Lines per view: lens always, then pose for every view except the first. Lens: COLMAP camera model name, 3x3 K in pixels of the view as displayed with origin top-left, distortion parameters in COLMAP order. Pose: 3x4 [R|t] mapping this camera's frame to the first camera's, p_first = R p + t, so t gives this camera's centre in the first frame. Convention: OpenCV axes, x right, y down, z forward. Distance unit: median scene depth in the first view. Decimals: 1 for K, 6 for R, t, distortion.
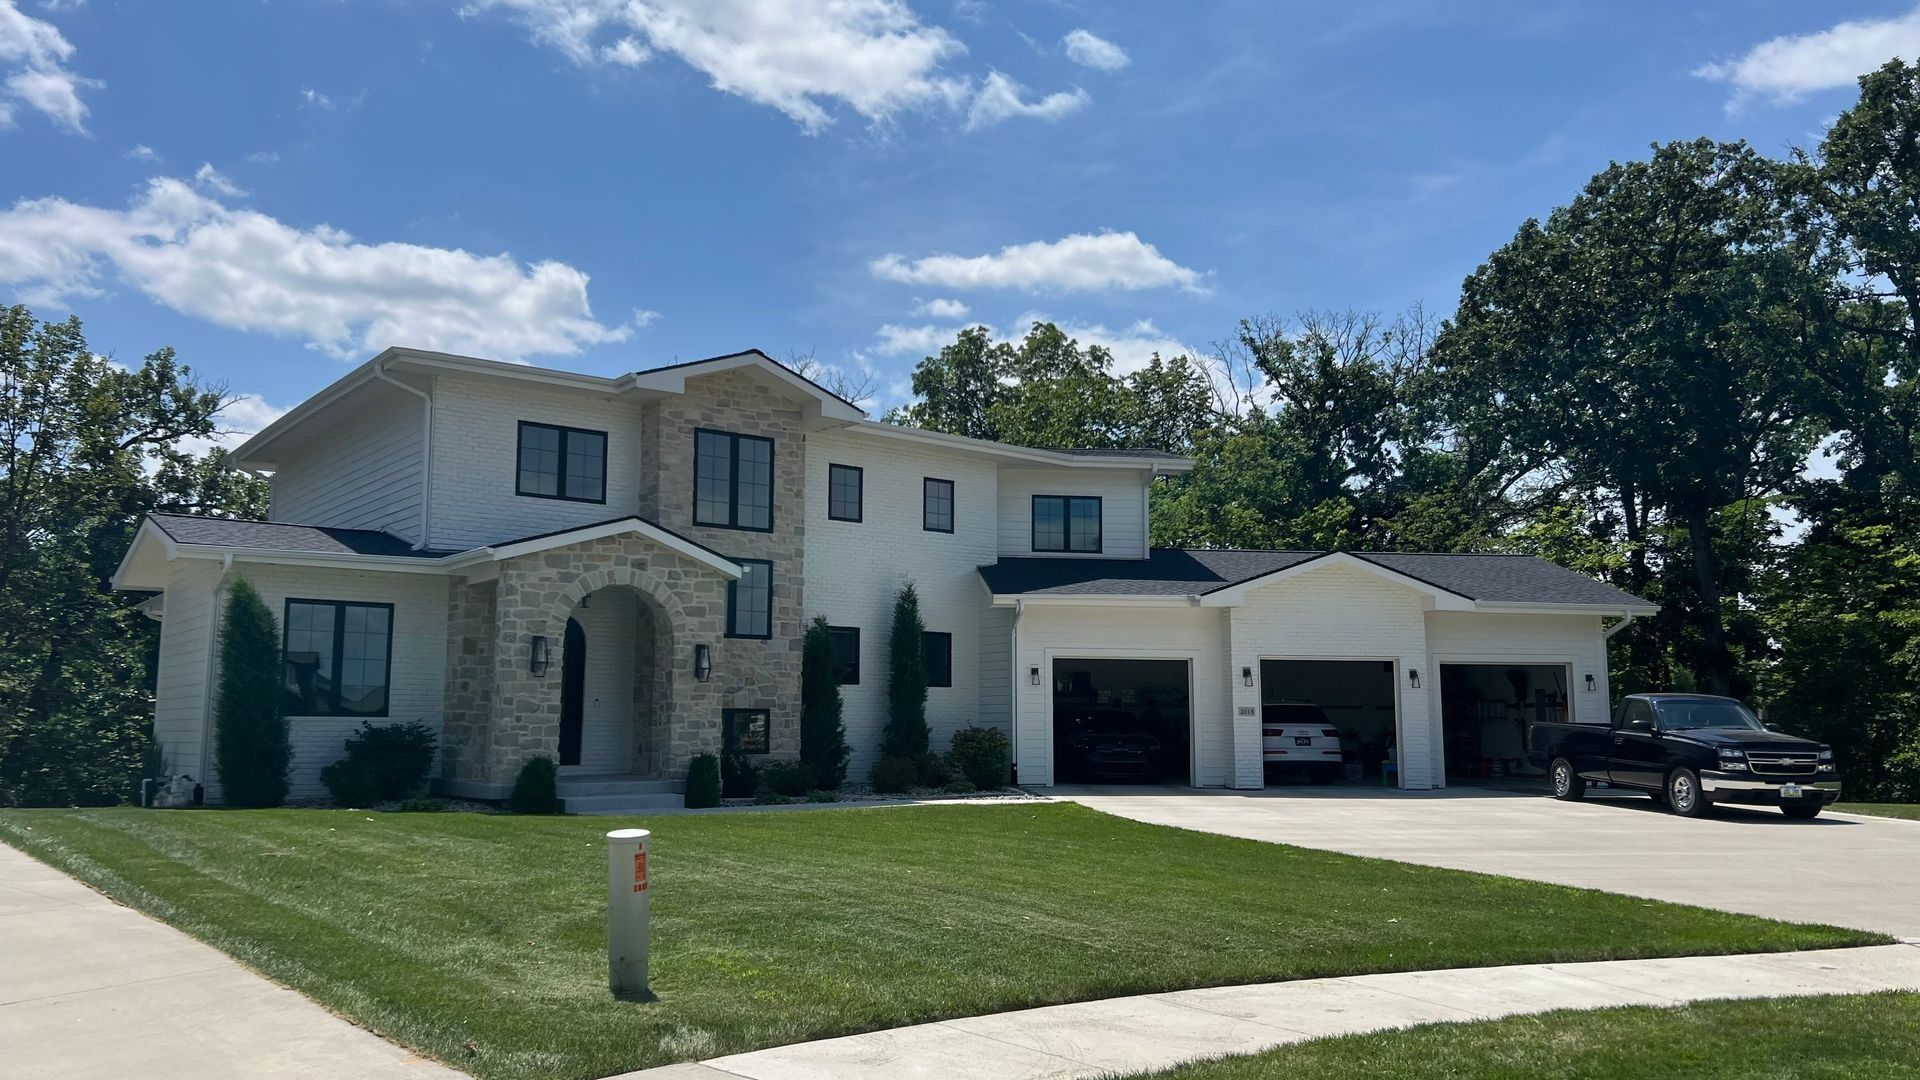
lens RADIAL K [[1417.7, 0, 961.2], [0, 1417.7, 513.6], [0, 0, 1]] dist [0.132532, -0.199013]
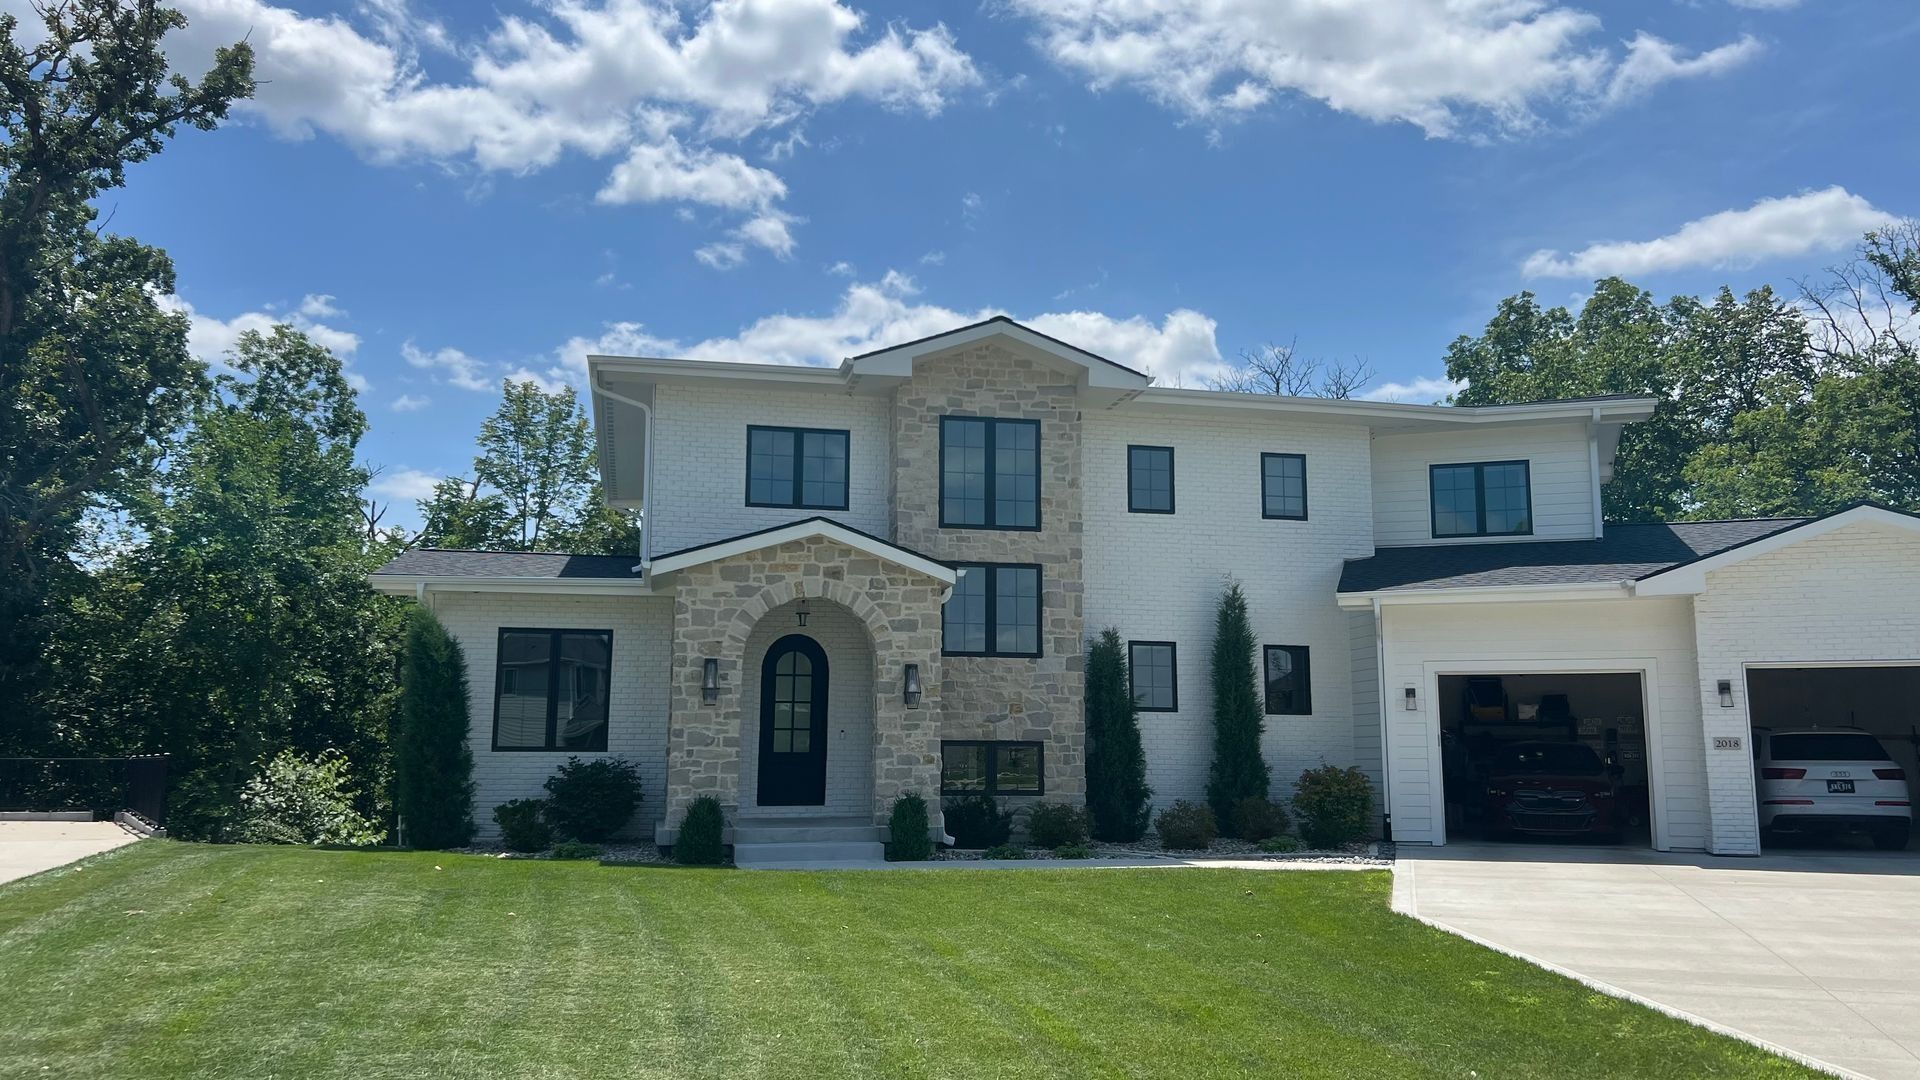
lens RADIAL K [[1417.7, 0, 961.2], [0, 1417.7, 513.6], [0, 0, 1]] dist [0.132532, -0.199013]
pose [[0.903635, -0.074113, -0.421843, 0.180136], [0.063898, 0.997220, -0.038322, 0.032403], [0.423511, 0.007674, 0.905859, 0.219915]]
